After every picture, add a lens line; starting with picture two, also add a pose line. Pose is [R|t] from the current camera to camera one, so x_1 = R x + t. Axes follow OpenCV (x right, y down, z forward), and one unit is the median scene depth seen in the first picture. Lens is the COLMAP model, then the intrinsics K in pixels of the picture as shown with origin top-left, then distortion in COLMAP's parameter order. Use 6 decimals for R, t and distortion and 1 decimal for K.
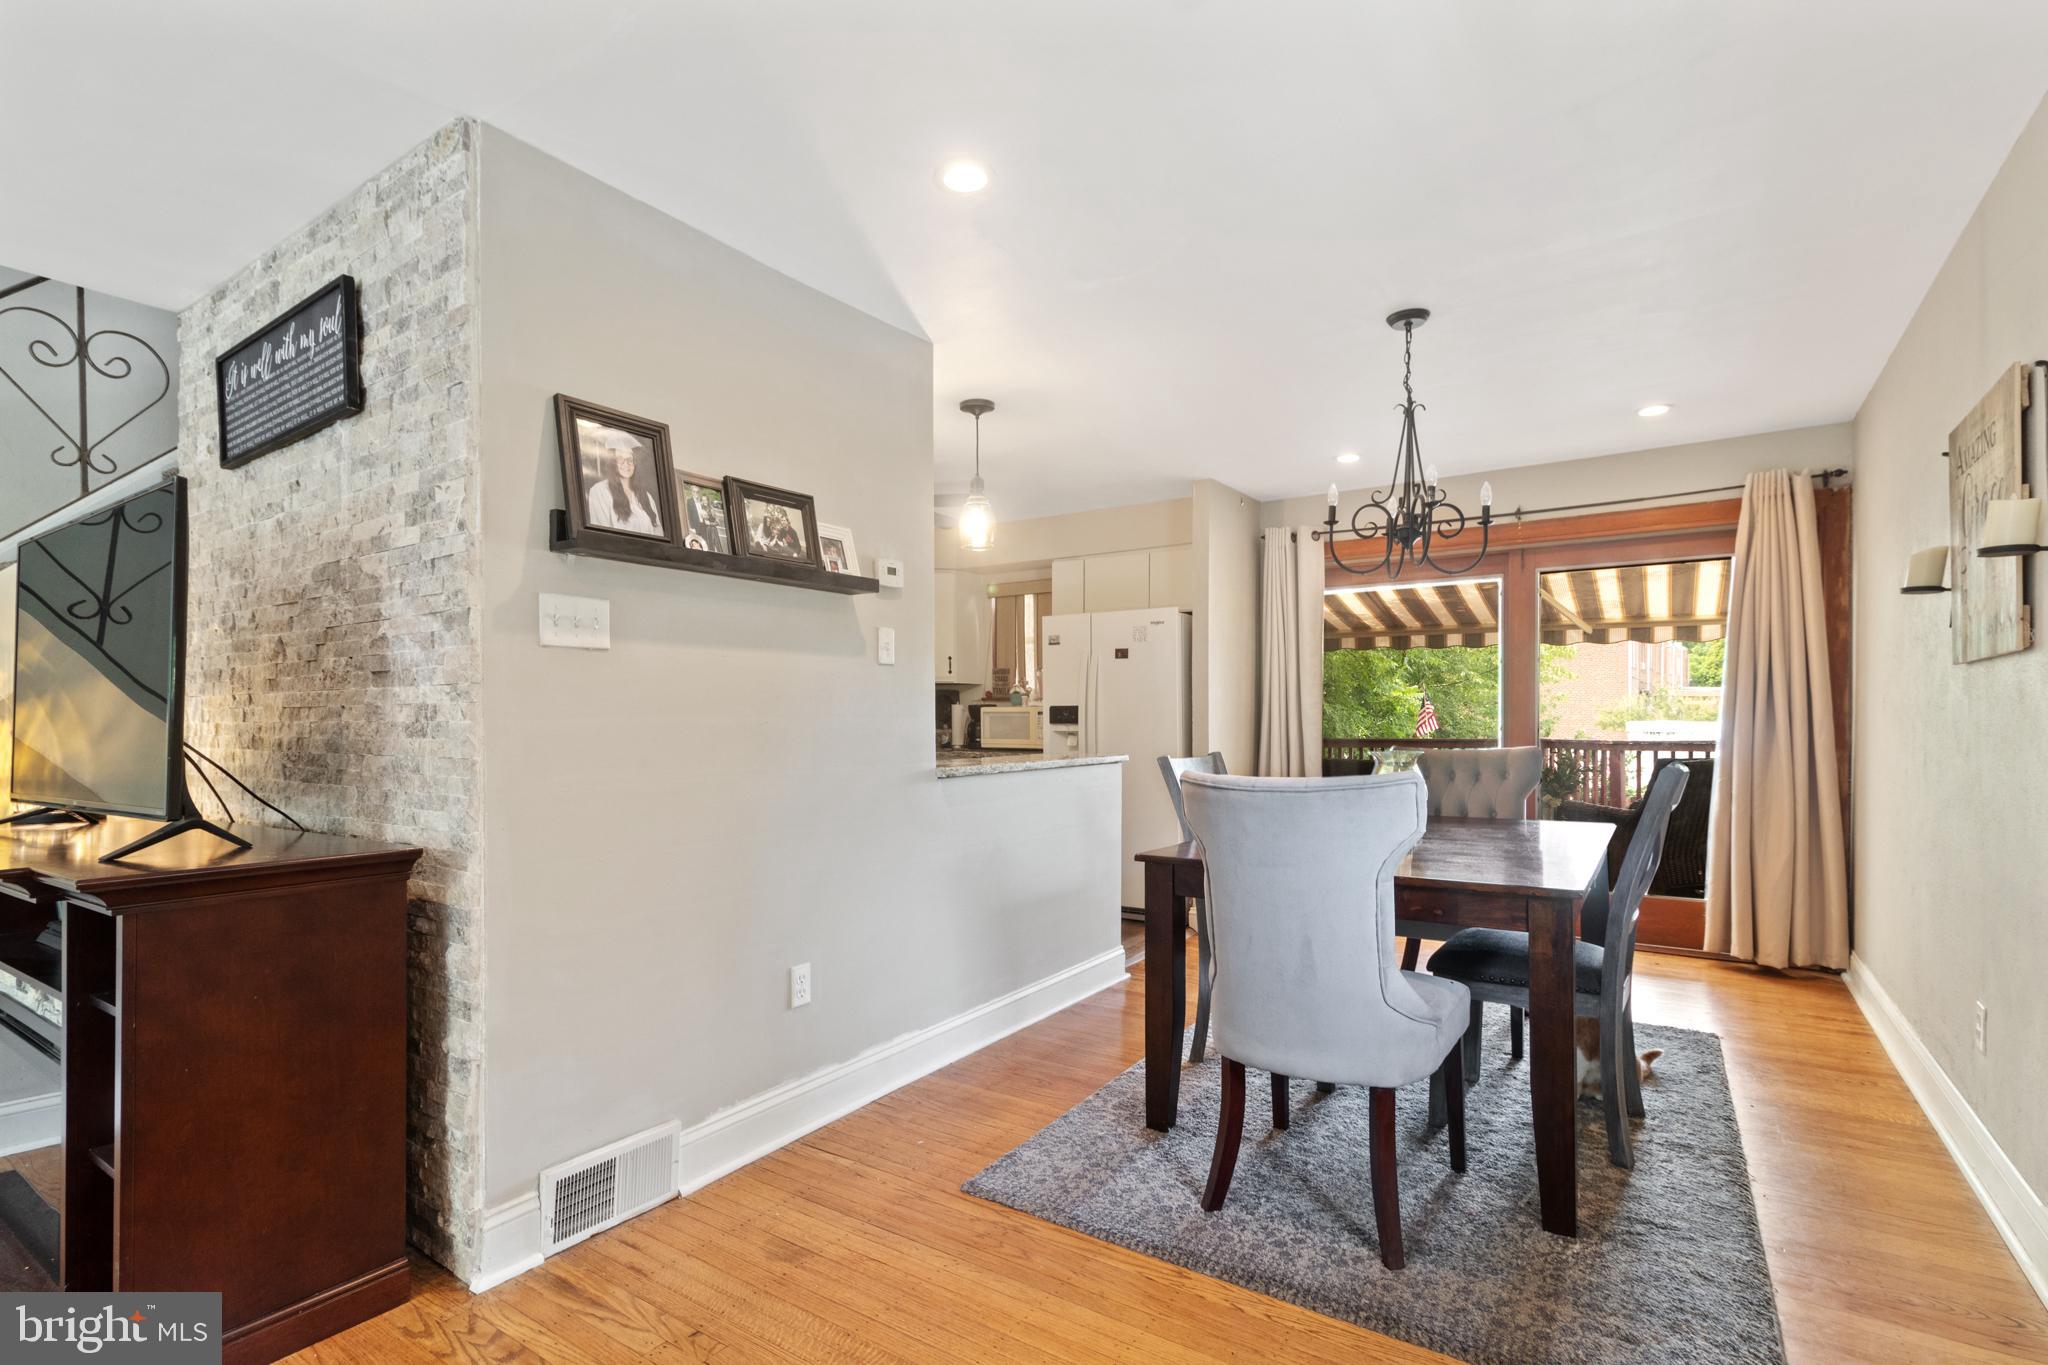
lens RADIAL K [[953.2, 0, 1035.4], [0, 953.2, 720.3], [0, 0, 1]] dist [0.002393, 0.000053]
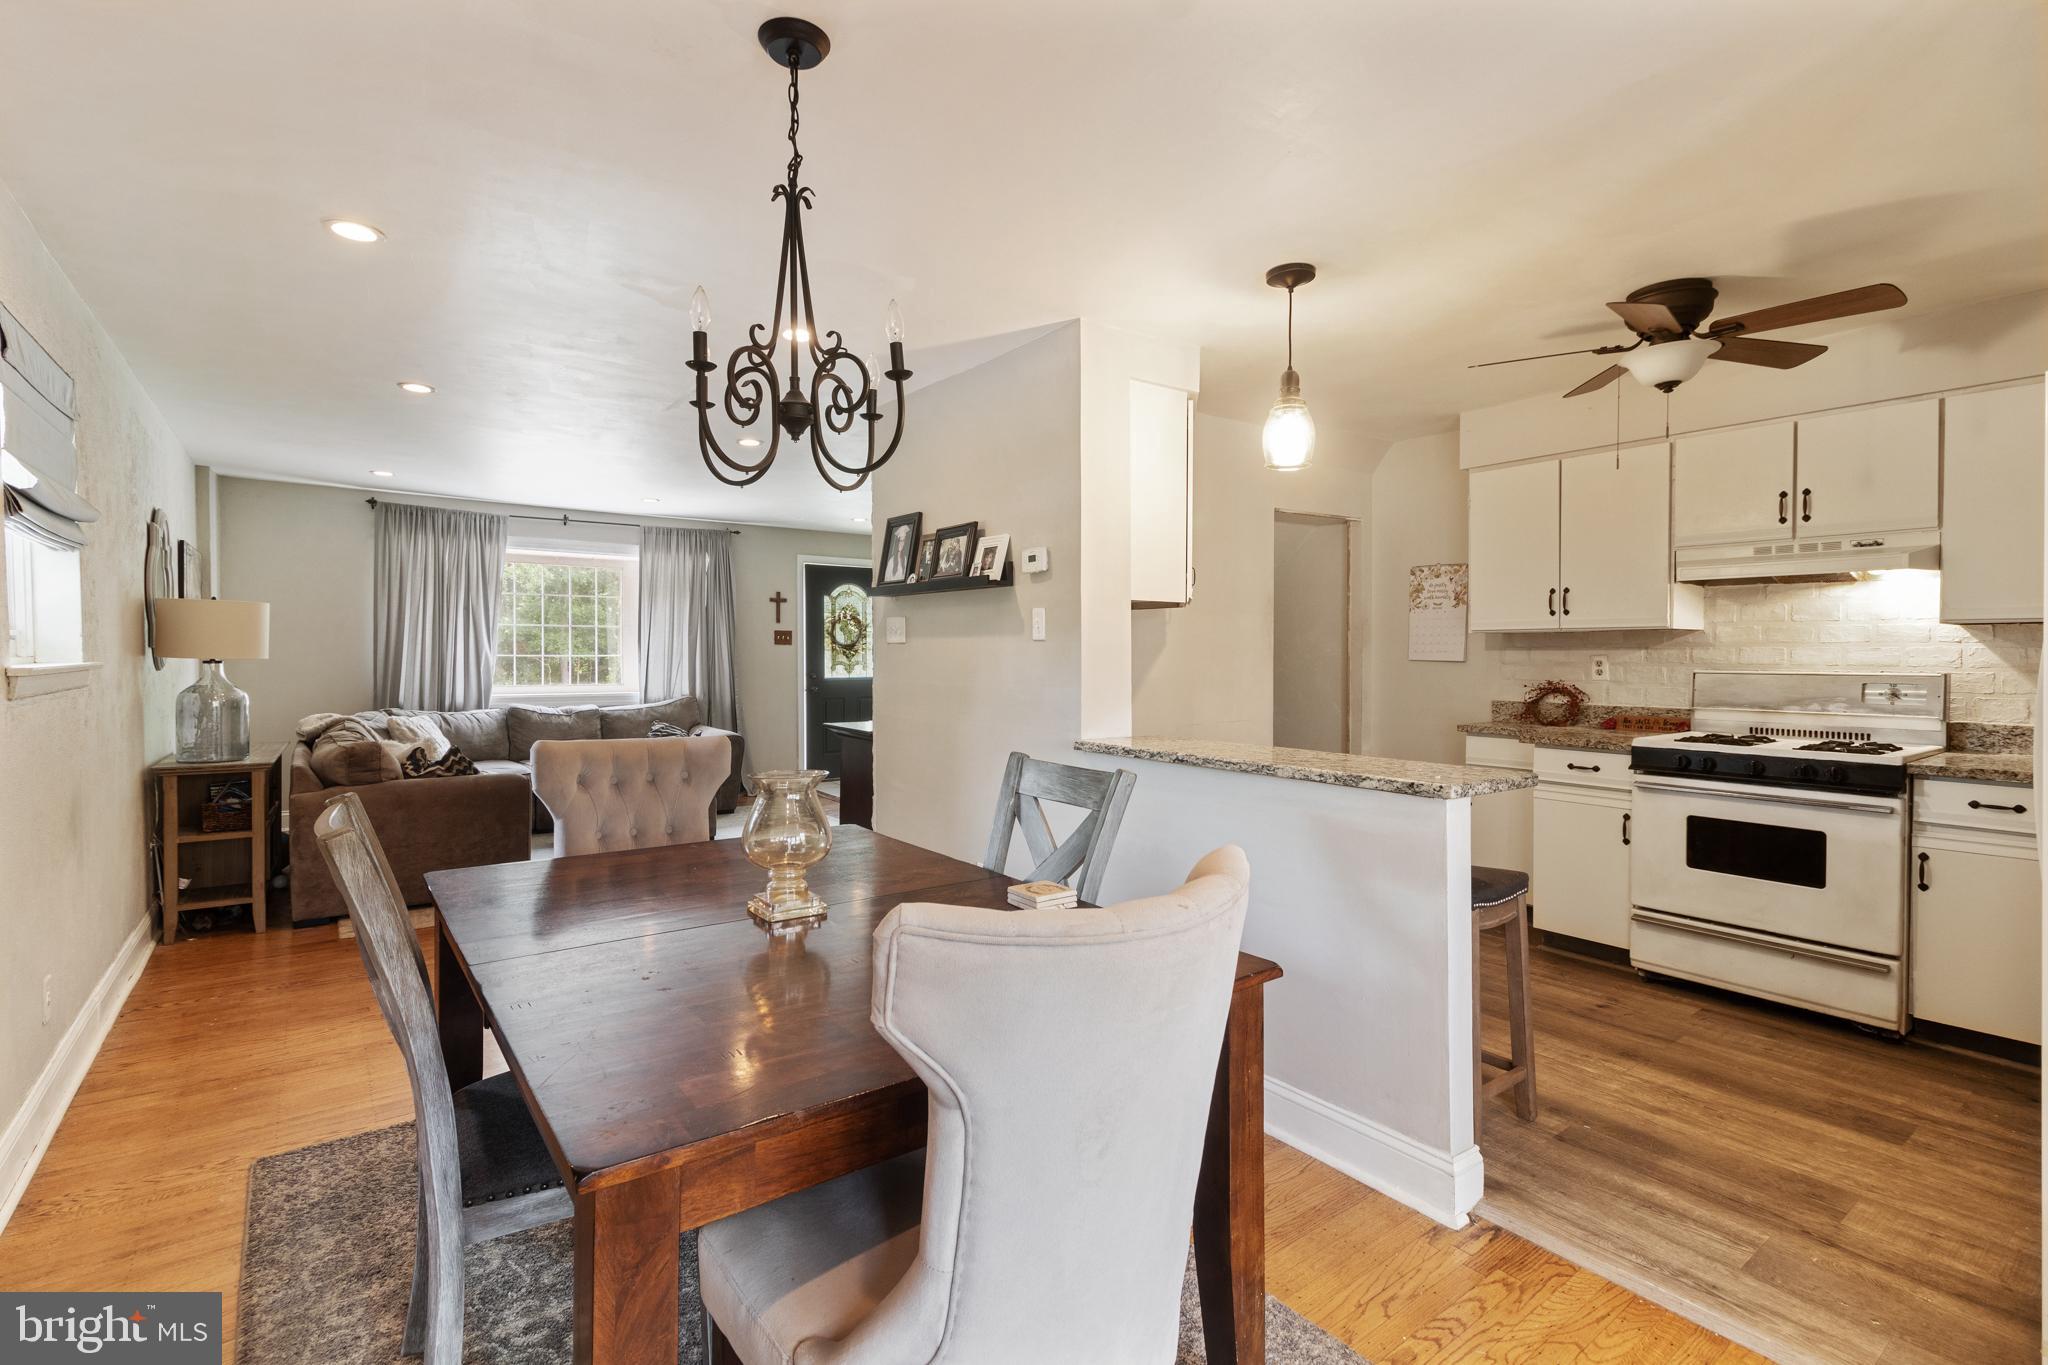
lens RADIAL K [[953.2, 0, 1030.7], [0, 953.2, 666.0], [0, 0, 1]] dist [0.002393, 0.000053]
pose [[-0.318833, 0.014466, -0.947701, 0.495941], [-0.006337, 0.999829, 0.017393, -0.025785], [0.947790, 0.011551, -0.318686, 0.728391]]
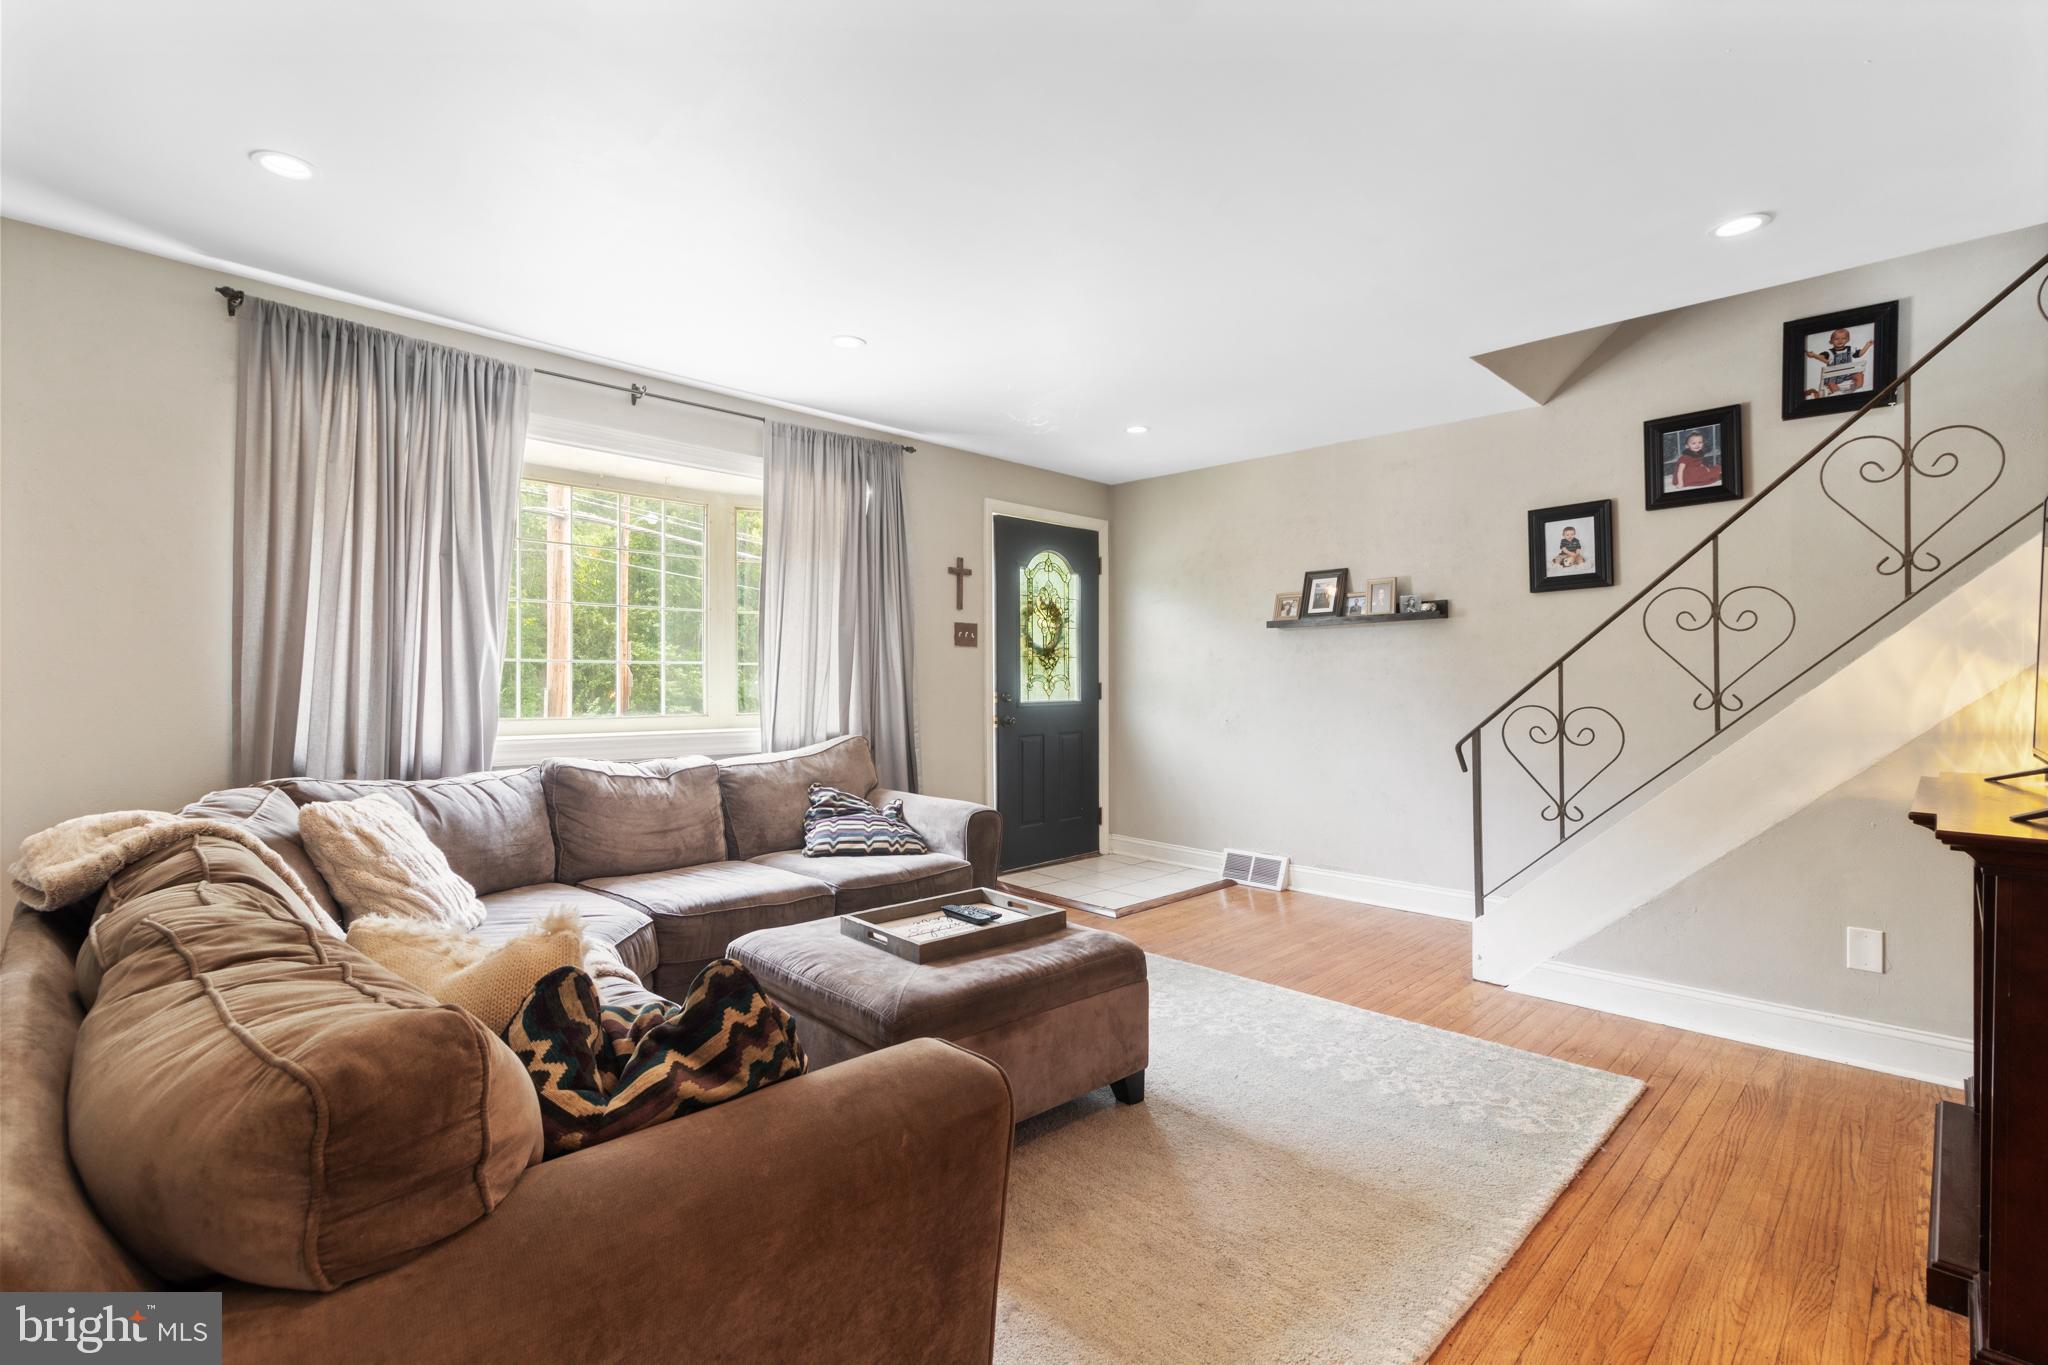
lens RADIAL K [[953.2, 0, 1033.5], [0, 953.2, 677.7], [0, 0, 1]] dist [0.002393, 0.000053]
pose [[-0.173208, -0.001165, -0.984885, 0.288432], [-0.001702, 0.999998, -0.000883, -0.013647], [0.984884, 0.001524, -0.173209, 0.422554]]
